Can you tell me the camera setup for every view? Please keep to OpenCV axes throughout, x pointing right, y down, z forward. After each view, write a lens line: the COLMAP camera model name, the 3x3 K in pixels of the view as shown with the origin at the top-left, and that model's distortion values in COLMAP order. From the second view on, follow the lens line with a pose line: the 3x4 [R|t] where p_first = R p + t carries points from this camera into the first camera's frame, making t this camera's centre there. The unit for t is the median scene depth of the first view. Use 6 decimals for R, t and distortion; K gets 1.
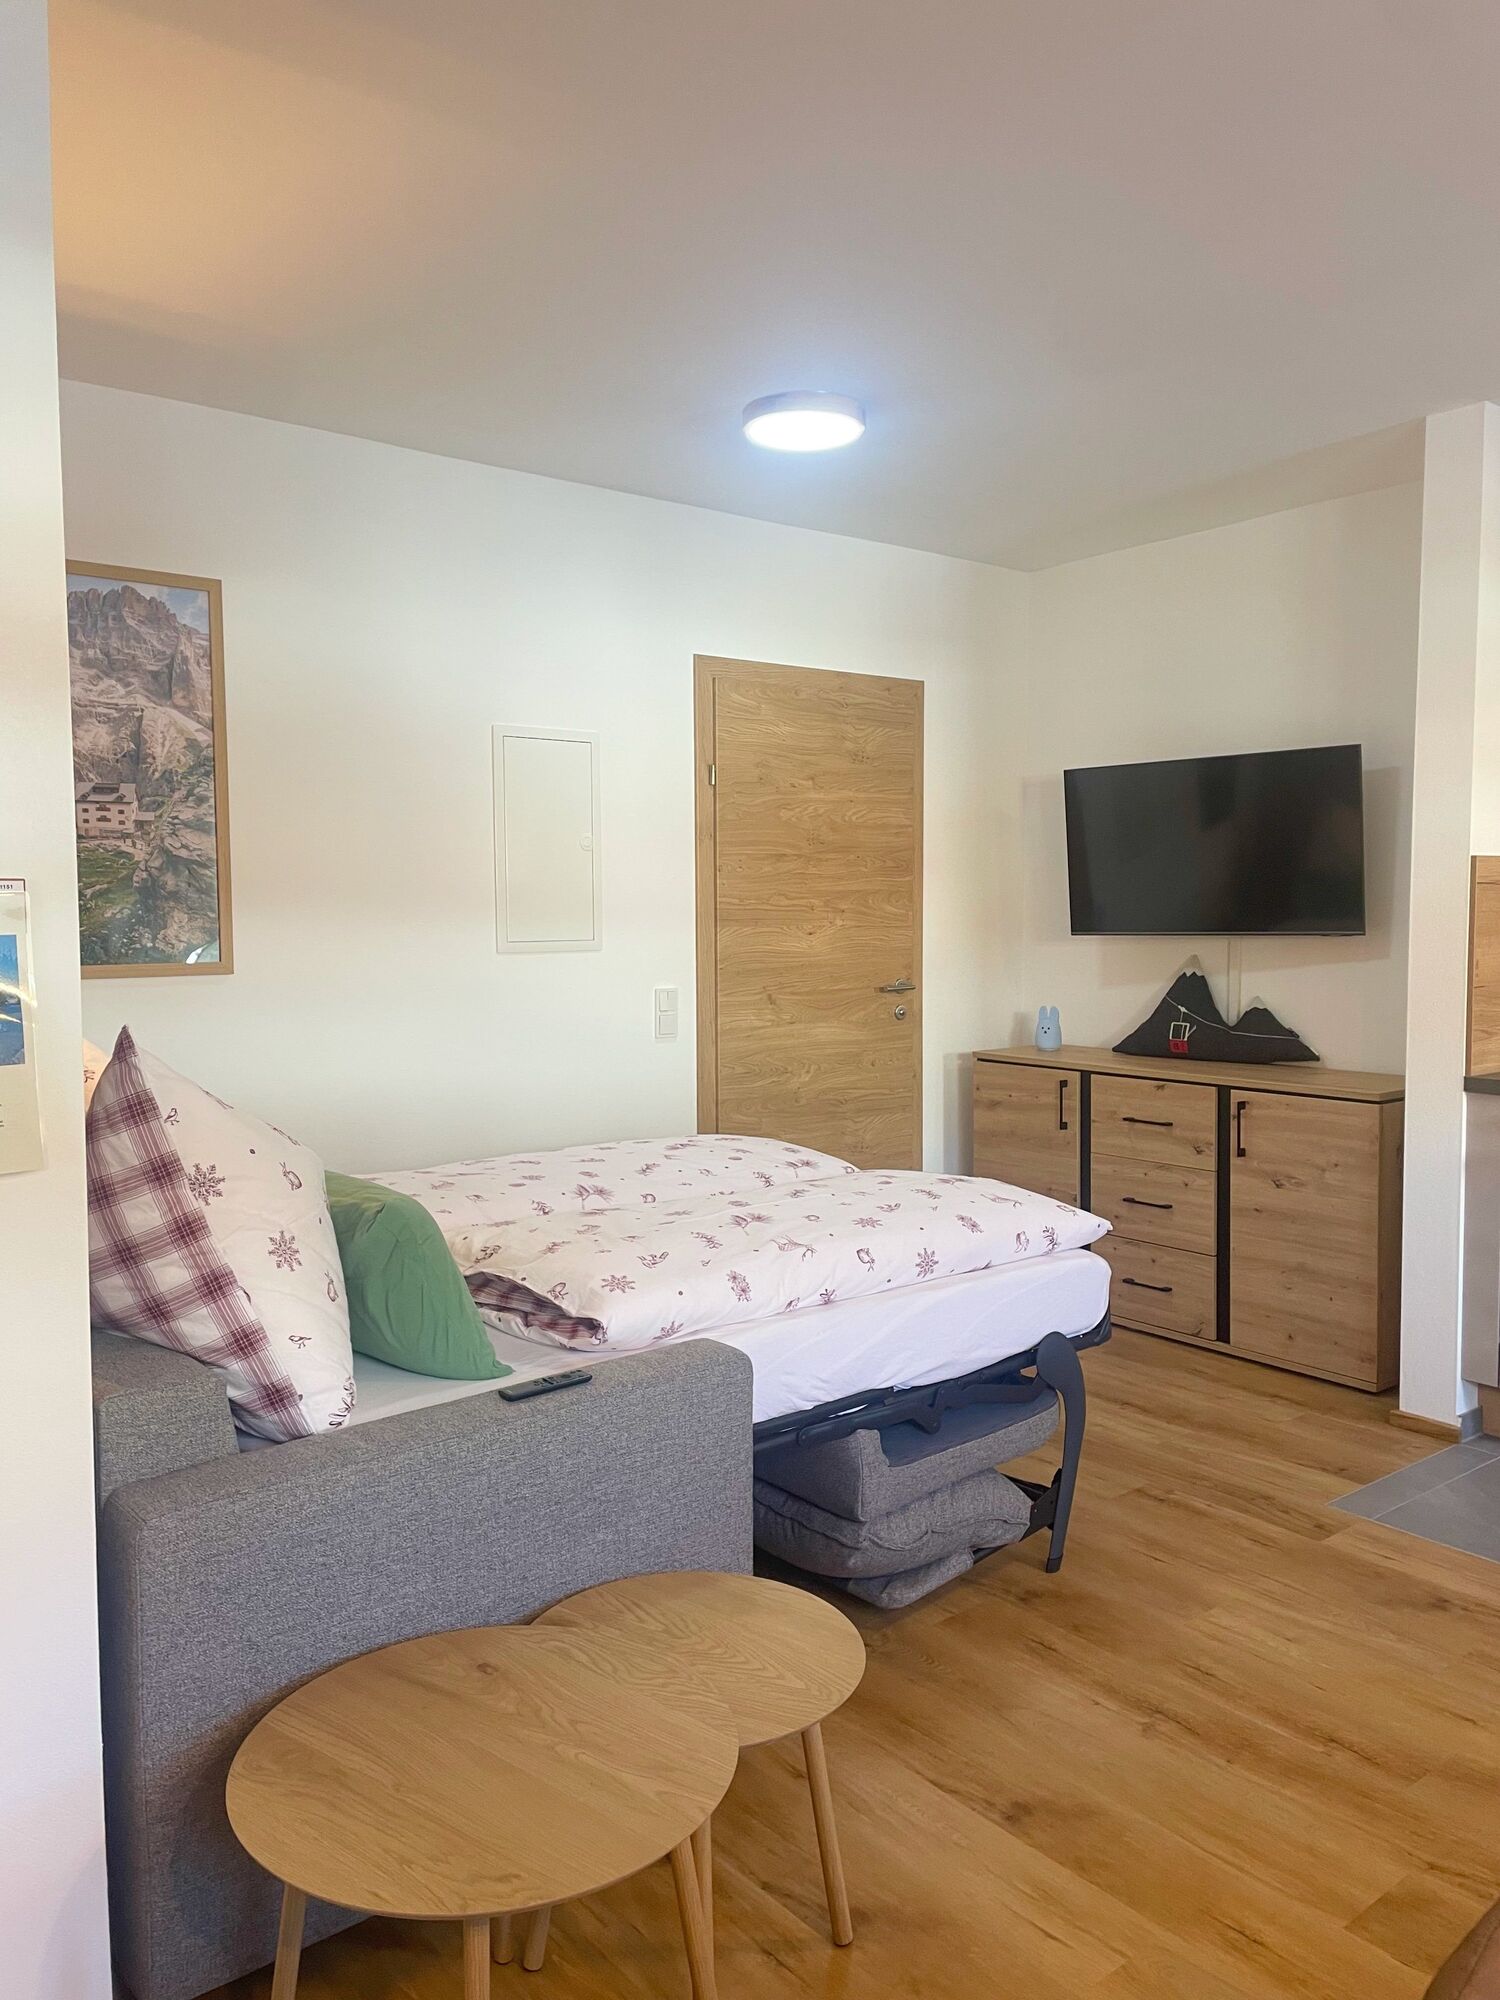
lens RADIAL K [[1519.7, 0, 755.0], [0, 1519.7, 997.3], [0, 0, 1]] dist [0.084143, -0.094912]
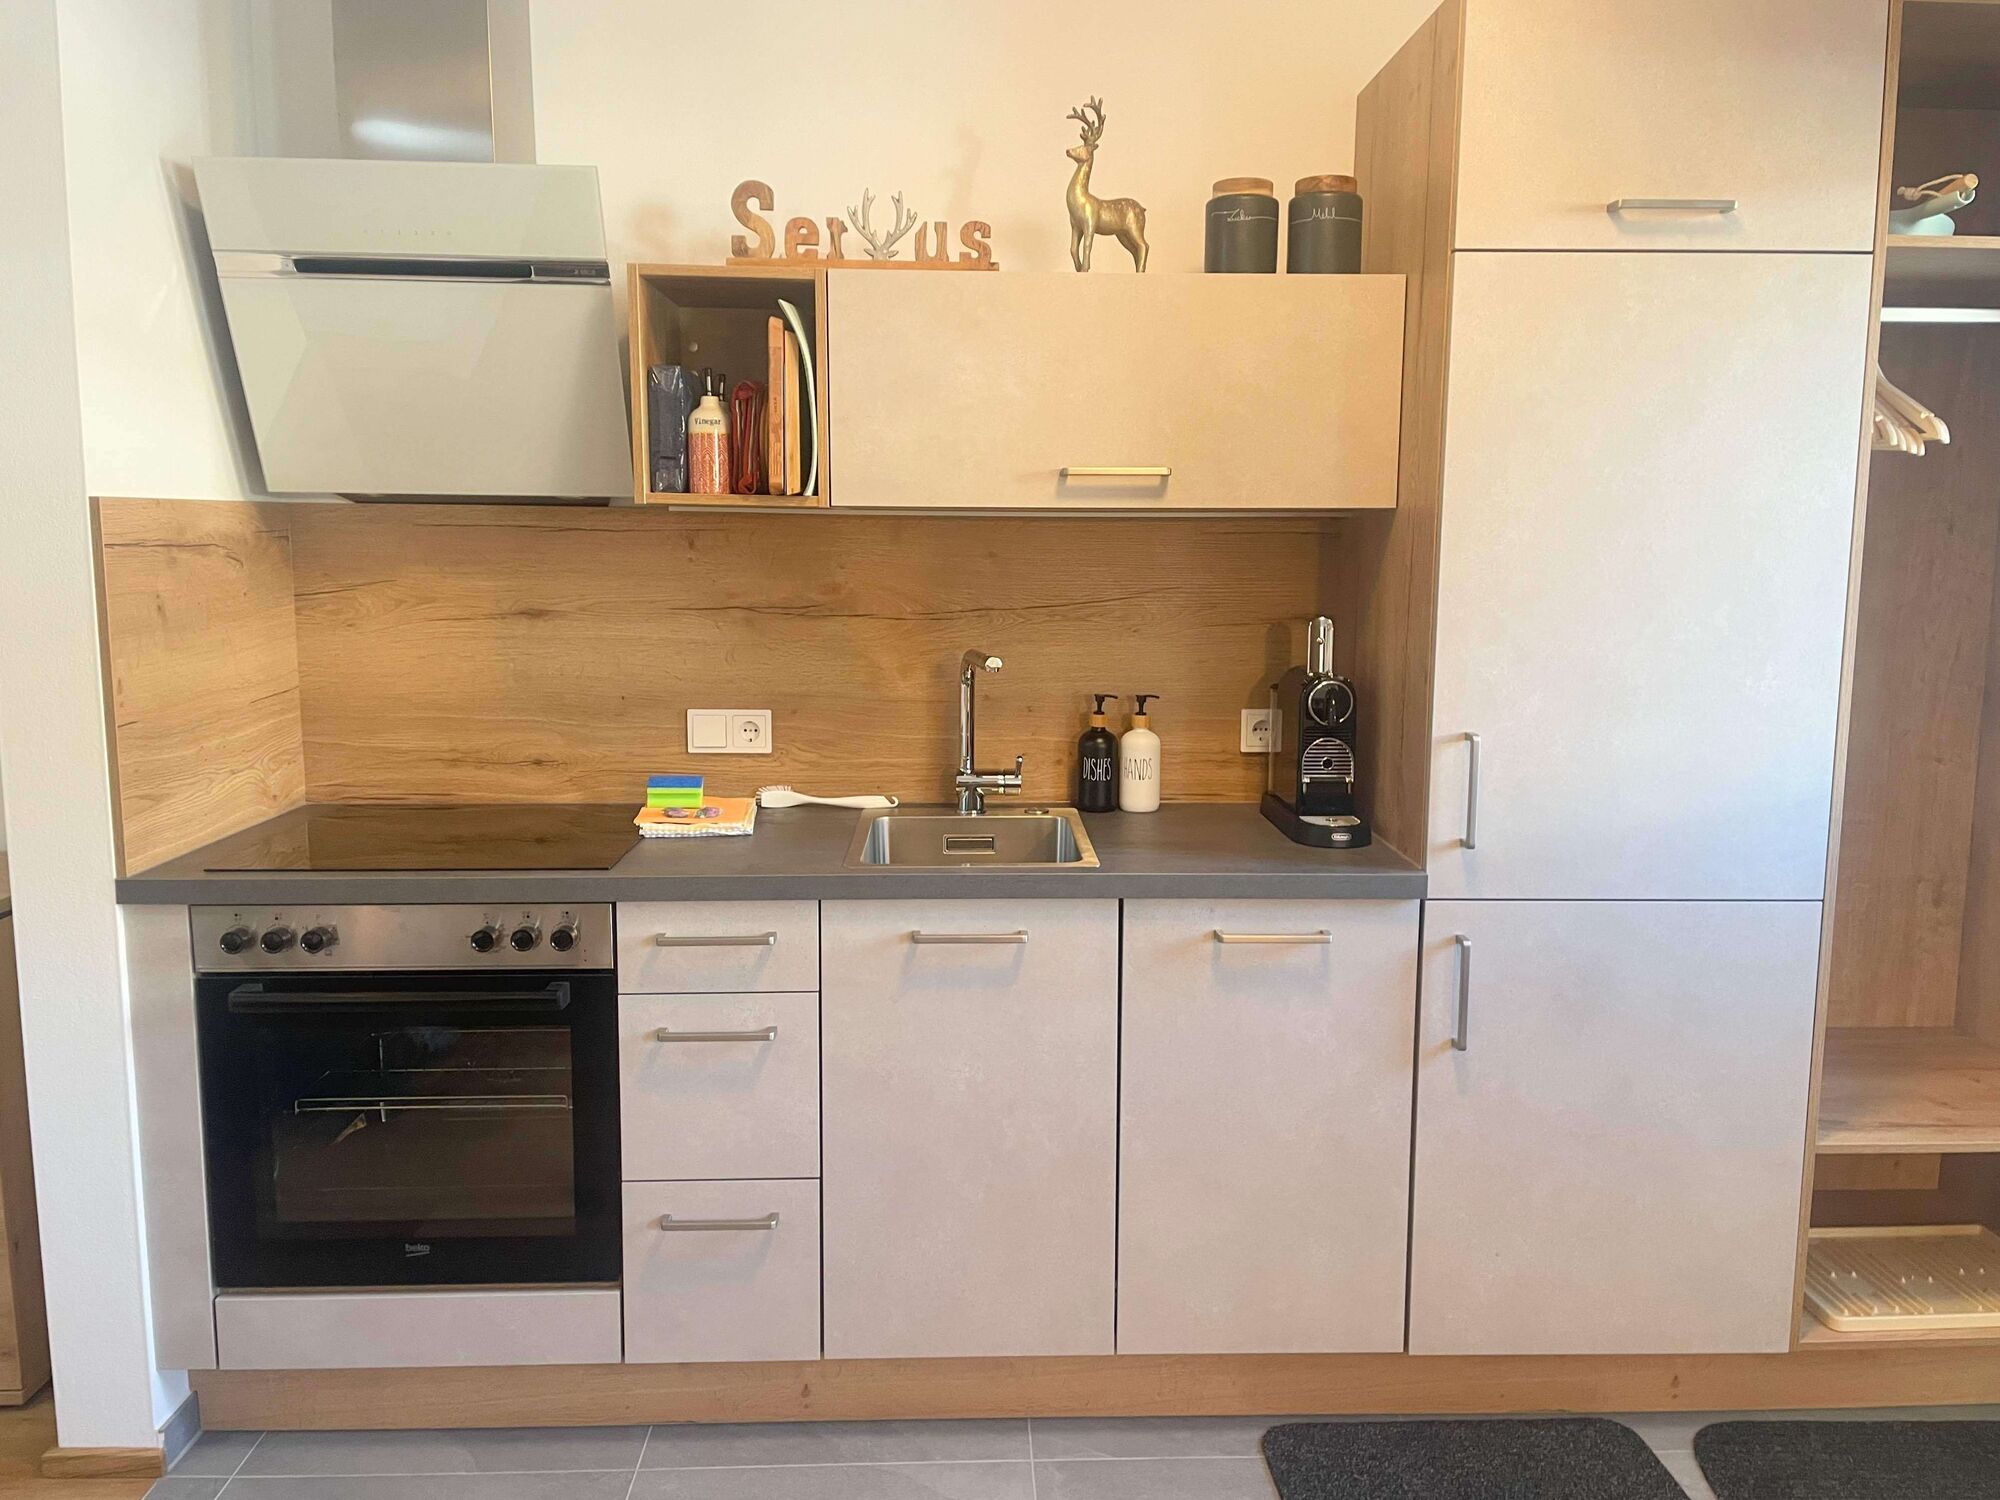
lens RADIAL K [[1519.7, 0, 1005.9], [0, 1519.7, 746.1], [0, 0, 1]] dist [0.084143, -0.094912]
pose [[0.603020, -0.103345, 0.791004, 0.208825], [0.040909, 0.994274, 0.098716, -0.042381], [-0.796677, -0.027168, 0.603795, 0.386115]]
